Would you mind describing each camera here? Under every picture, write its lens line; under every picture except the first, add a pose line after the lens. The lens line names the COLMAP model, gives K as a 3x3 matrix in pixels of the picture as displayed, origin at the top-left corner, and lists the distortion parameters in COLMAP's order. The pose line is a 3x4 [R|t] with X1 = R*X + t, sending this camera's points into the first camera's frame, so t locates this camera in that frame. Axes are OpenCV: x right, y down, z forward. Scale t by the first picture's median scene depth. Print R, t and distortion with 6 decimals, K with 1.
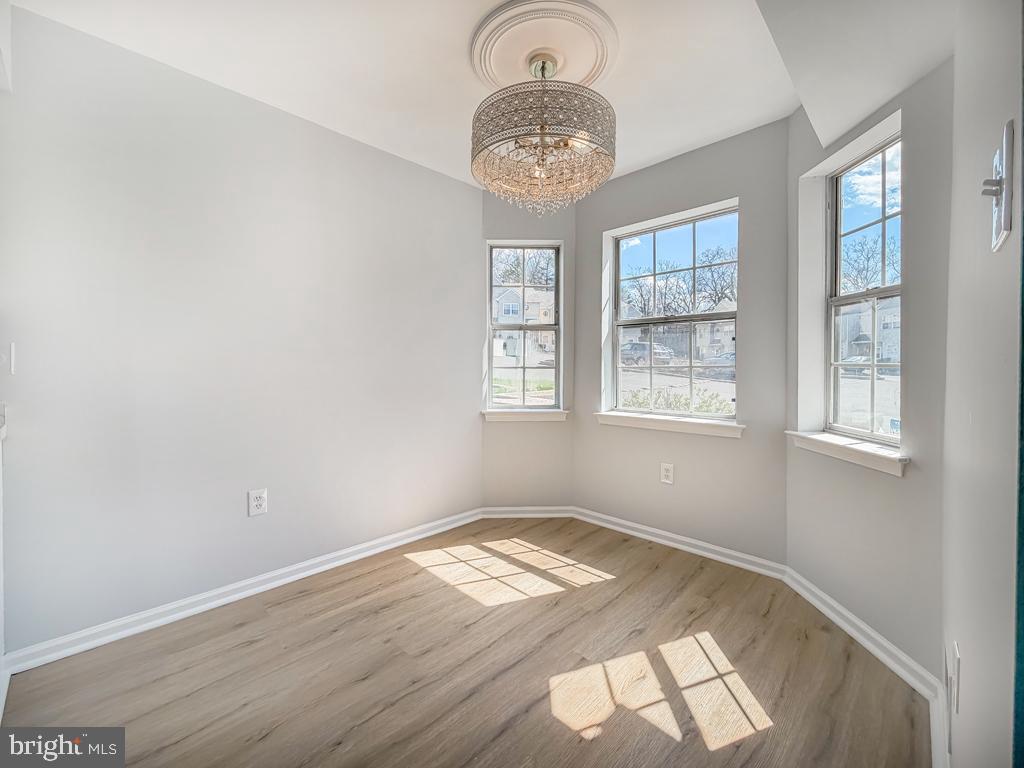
lens RADIAL K [[425.0, 0, 508.3], [0, 425.0, 393.5], [0, 0, 1]] dist [-0.001046, -0.000059]
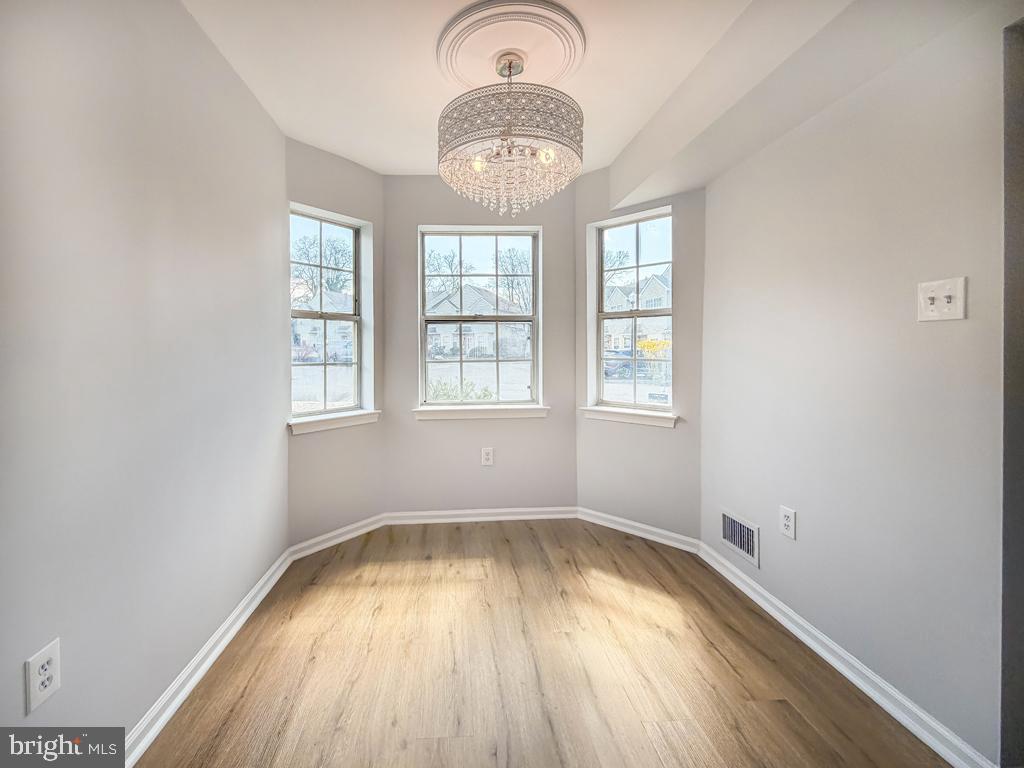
lens RADIAL K [[410.5, 0, 522.7], [0, 410.5, 390.5], [0, 0, 1]] dist [-0.000435, 0.000018]
pose [[0.663703, -0.064221, 0.745235, -0.444900], [0.058730, 0.997706, 0.033673, -0.021059], [-0.745687, 0.021419, 0.665952, 0.264786]]
